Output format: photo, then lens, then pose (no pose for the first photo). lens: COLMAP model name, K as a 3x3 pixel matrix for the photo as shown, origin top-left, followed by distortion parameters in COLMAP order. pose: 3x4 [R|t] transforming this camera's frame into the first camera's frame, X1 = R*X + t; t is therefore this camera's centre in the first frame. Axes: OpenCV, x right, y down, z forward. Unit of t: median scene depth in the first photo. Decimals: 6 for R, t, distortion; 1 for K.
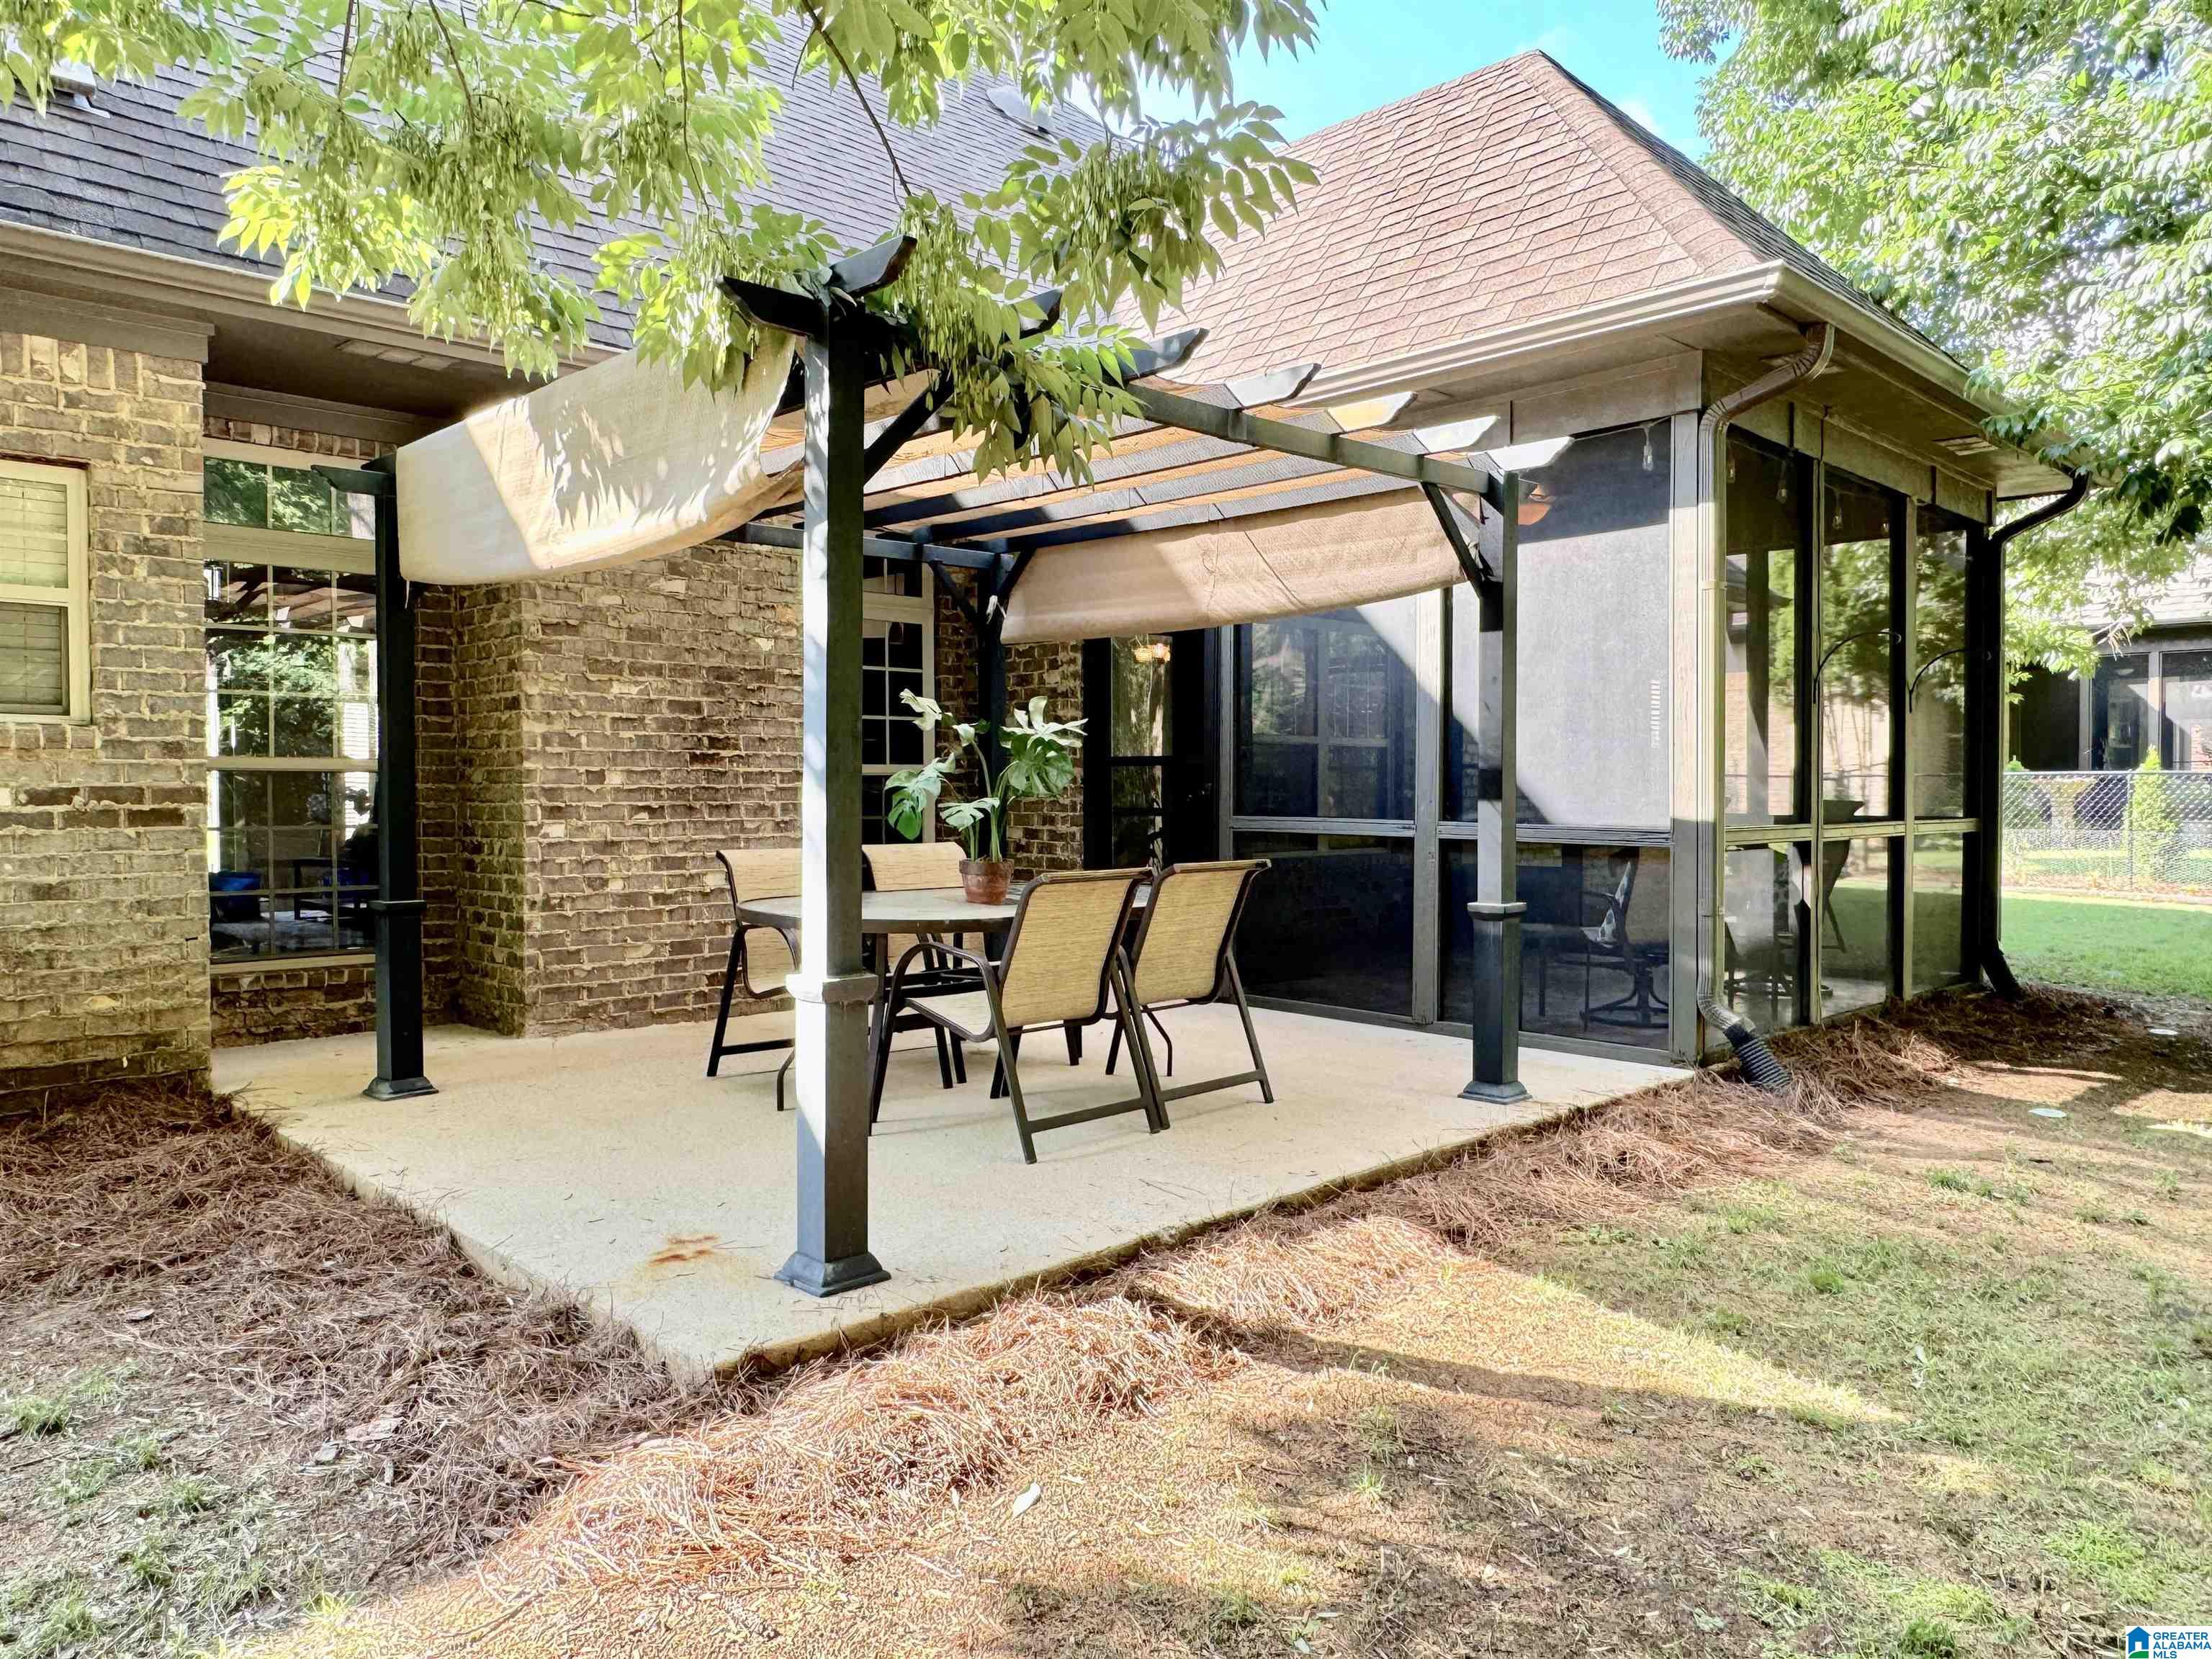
lens RADIAL K [[1533.2, 0, 1102.0], [0, 1533.2, 834.9], [0, 0, 1]] dist [-0.000117, -0.006081]
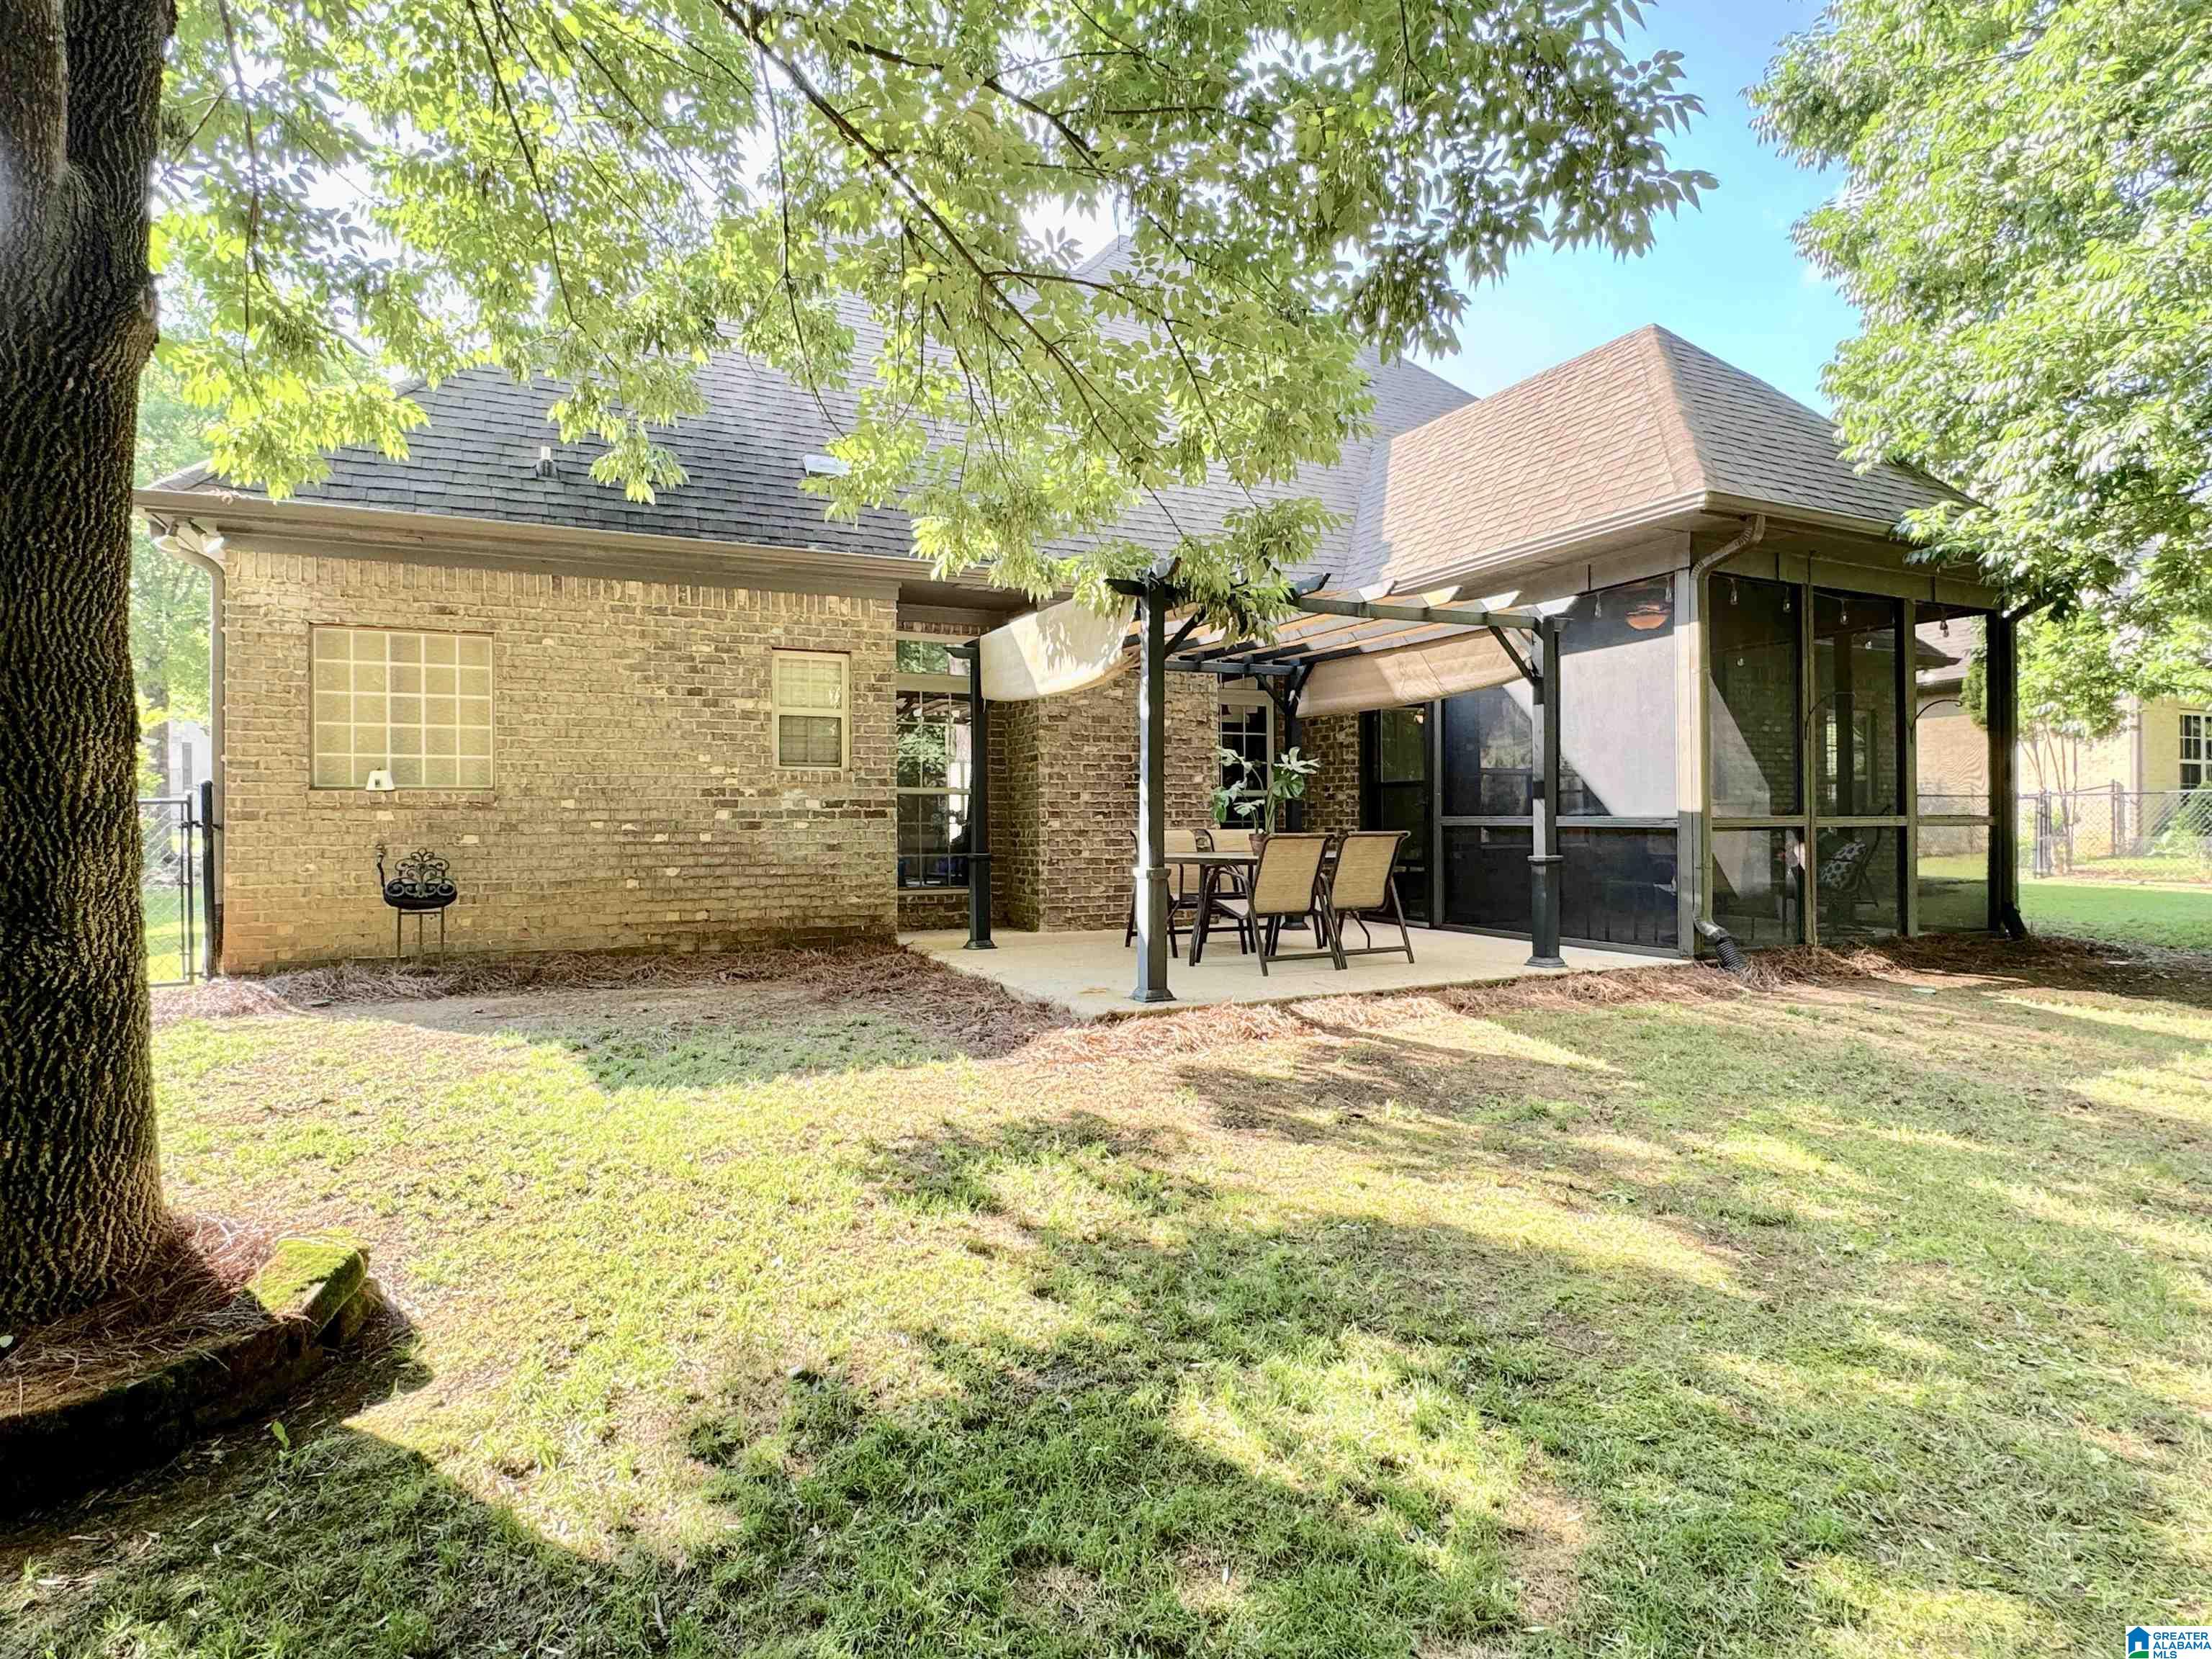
lens RADIAL K [[1186.0, 0, 1105.0], [0, 1186.0, 826.4], [0, 0, 1]] dist [-0.006978, 0.003863]
pose [[0.948784, -0.004769, -0.315889, 0.204610], [-0.004155, 0.999611, -0.027573, 0.049405], [0.315898, 0.027474, 0.948395, -0.461161]]
